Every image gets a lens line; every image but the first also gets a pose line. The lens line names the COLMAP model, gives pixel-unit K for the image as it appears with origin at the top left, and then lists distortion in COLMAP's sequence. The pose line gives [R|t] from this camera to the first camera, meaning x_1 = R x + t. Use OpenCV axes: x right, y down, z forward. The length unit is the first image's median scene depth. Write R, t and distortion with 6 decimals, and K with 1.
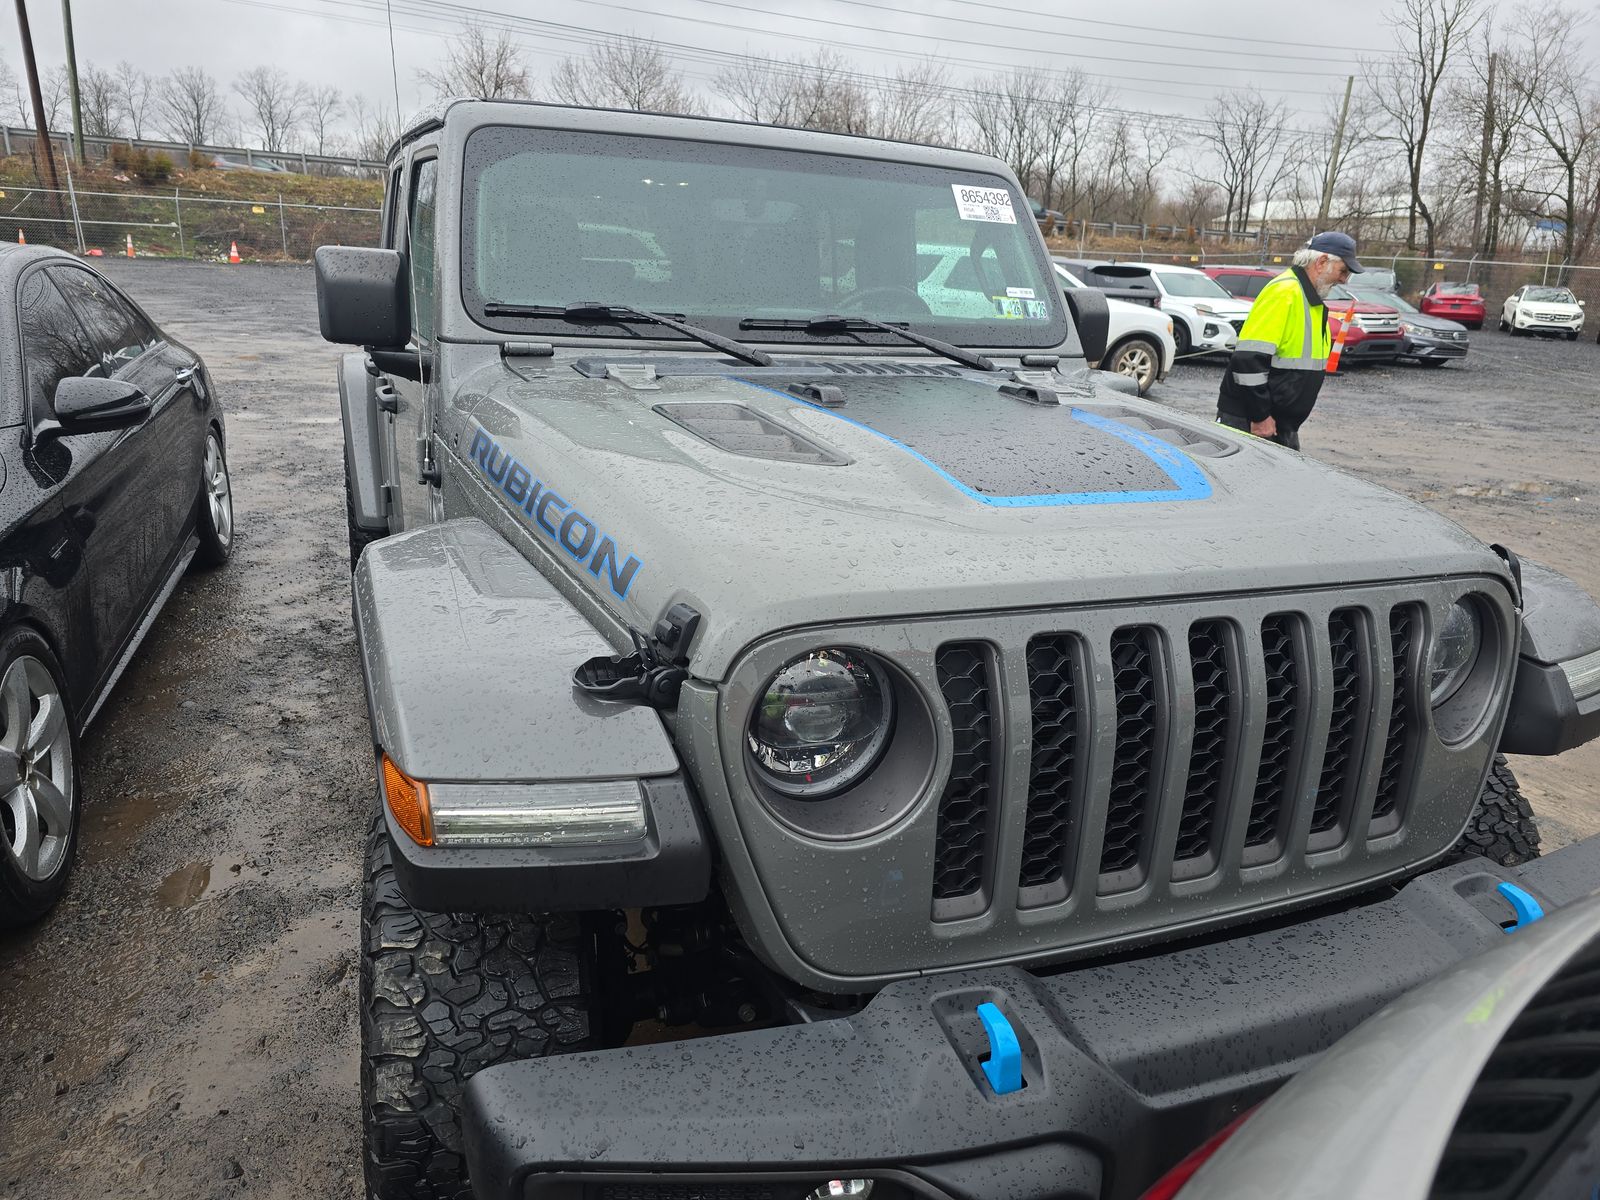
lens RADIAL K [[1068.8, 0, 801.9], [0, 1068.8, 591.8], [0, 0, 1]] dist [0.055250, -0.048163]
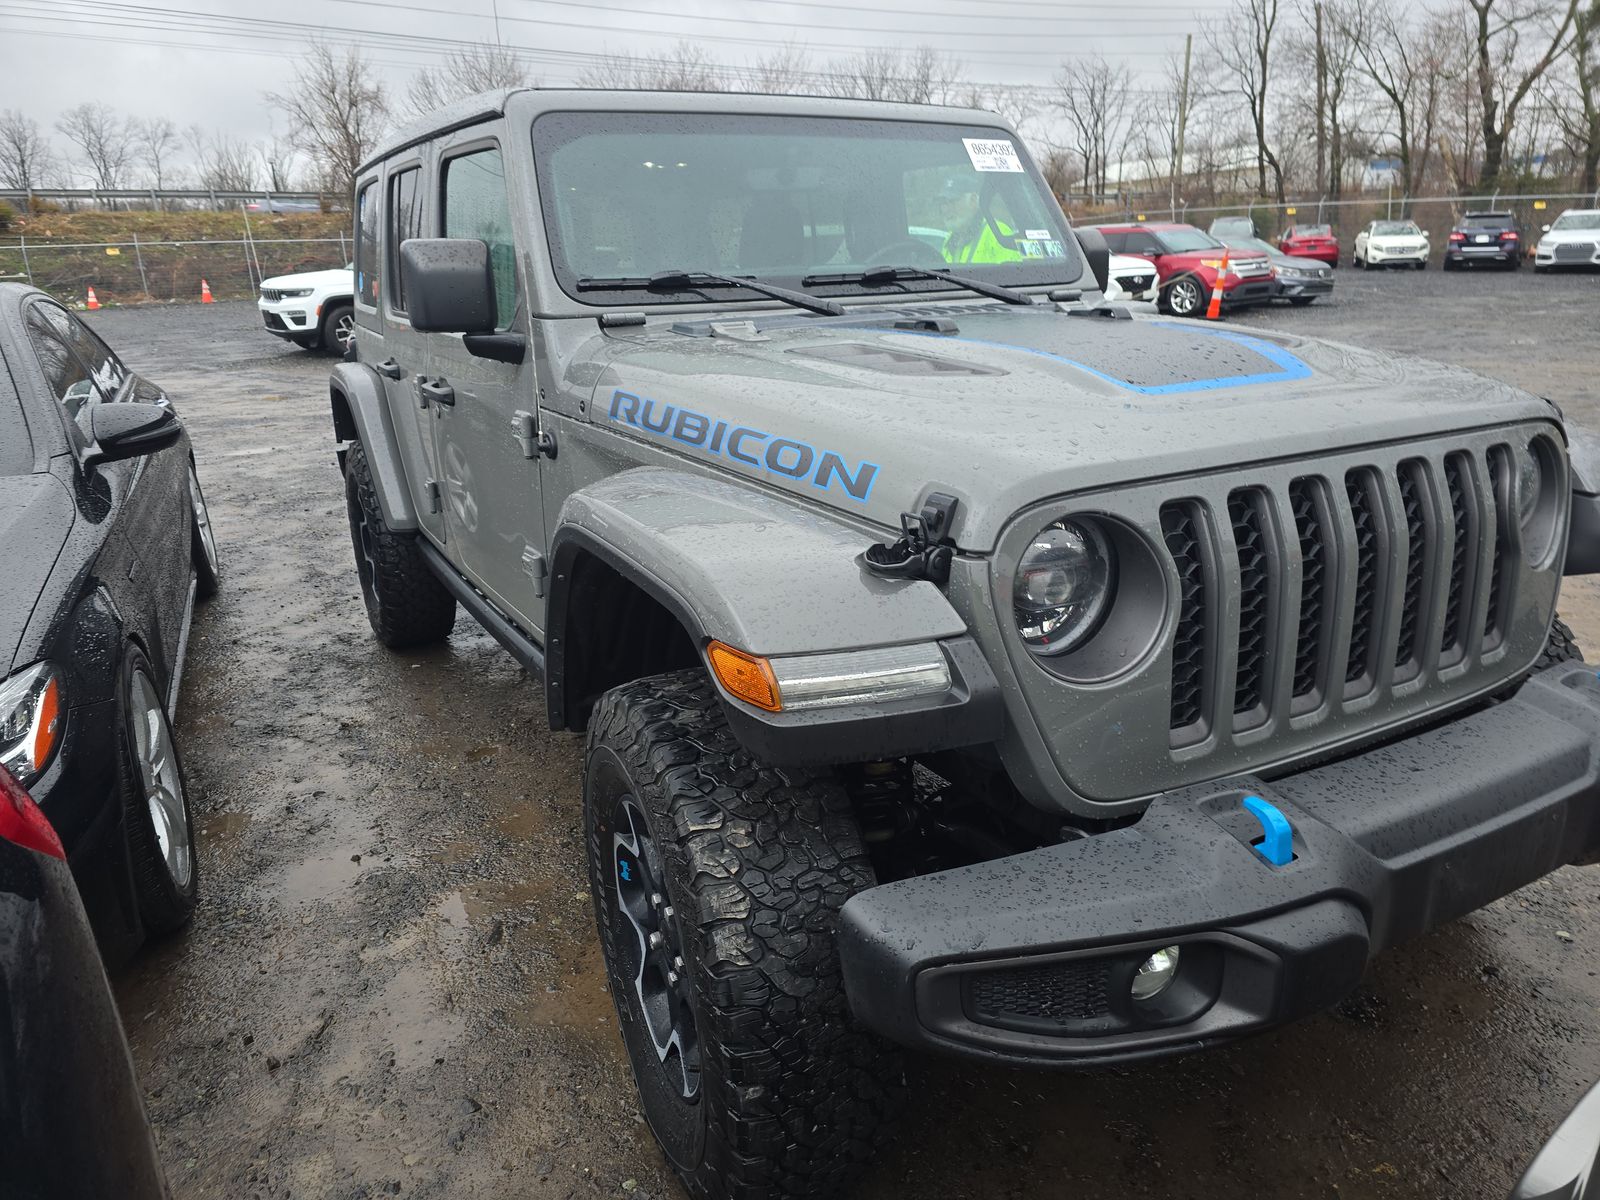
lens RADIAL K [[1068.8, 0, 799.8], [0, 1068.8, 590.9], [0, 0, 1]] dist [0.055250, -0.048163]
pose [[0.990681, -0.110534, 0.079579, -0.186915], [0.110098, 0.993872, 0.009859, 0.046042], [-0.080181, -0.001006, 0.996780, -0.063152]]
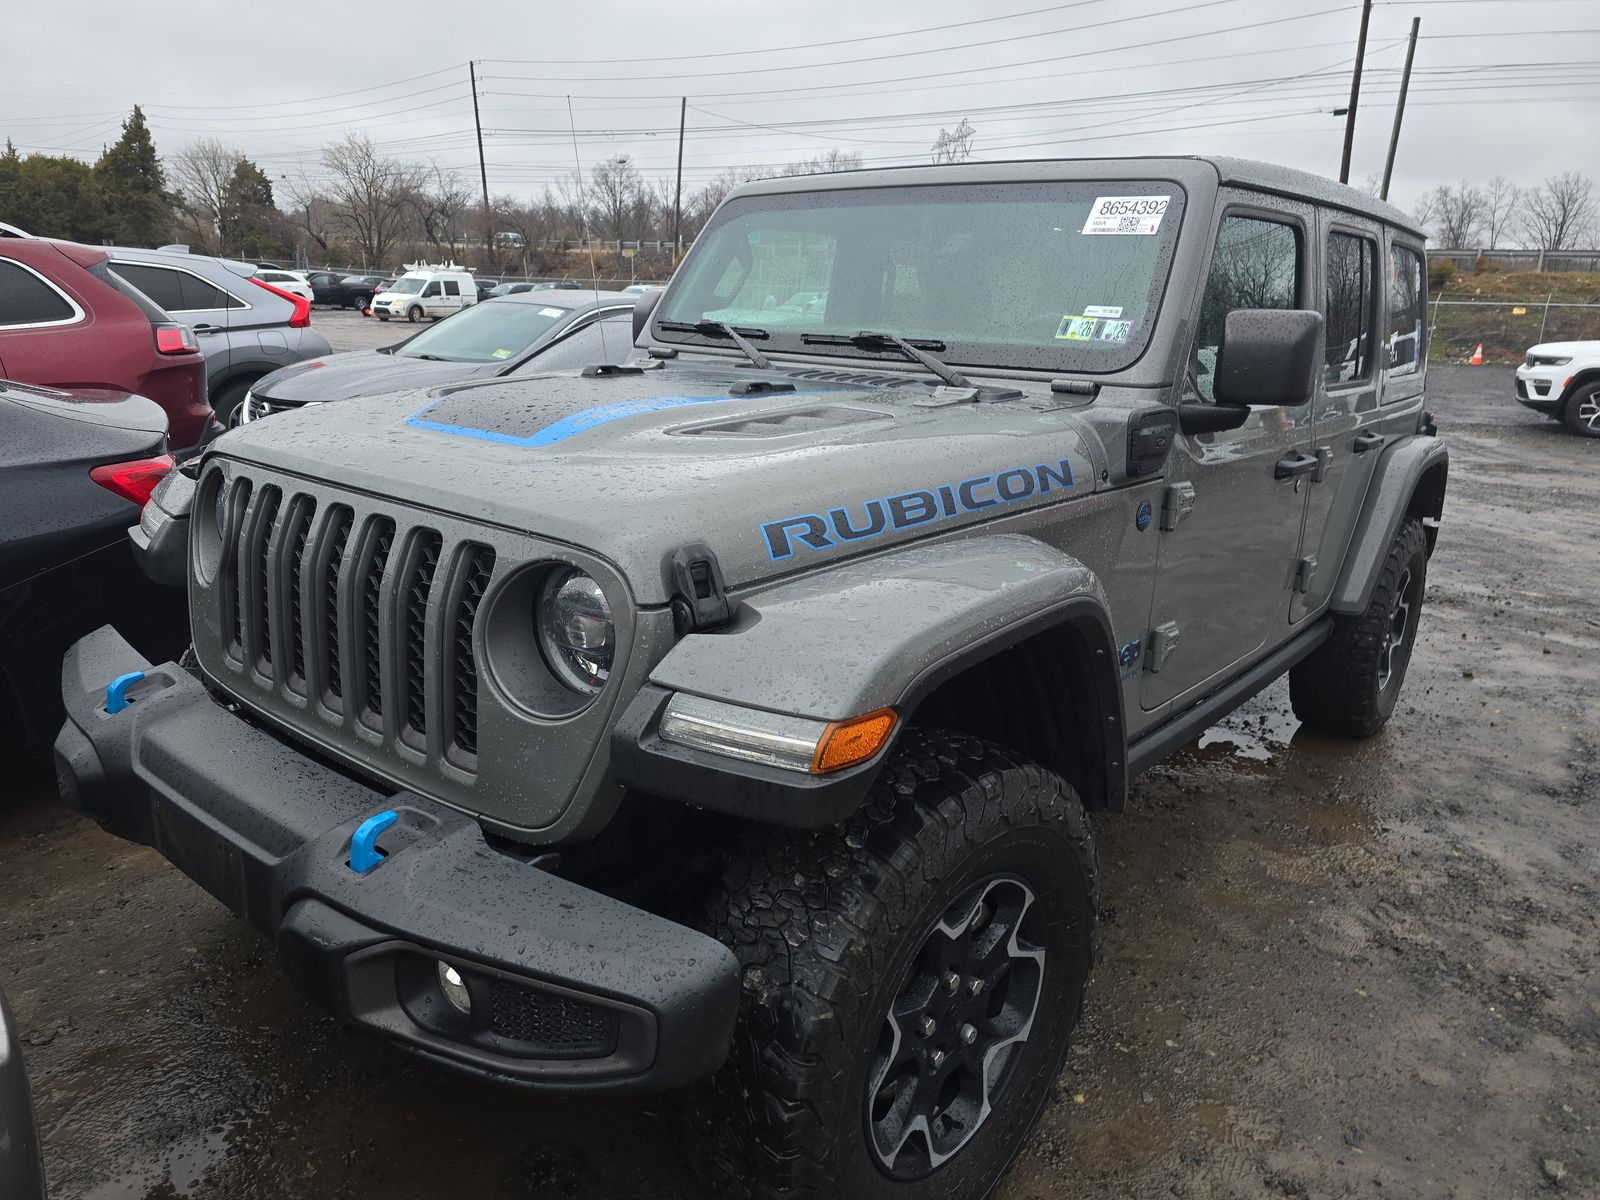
lens RADIAL K [[1068.8, 0, 802.2], [0, 1068.8, 596.5], [0, 0, 1]] dist [0.055250, -0.048163]
pose [[0.485366, 0.196124, -0.852030, 1.030573], [-0.270360, 0.960421, 0.067061, -0.061146], [0.831460, 0.197805, 0.519179, 0.470392]]
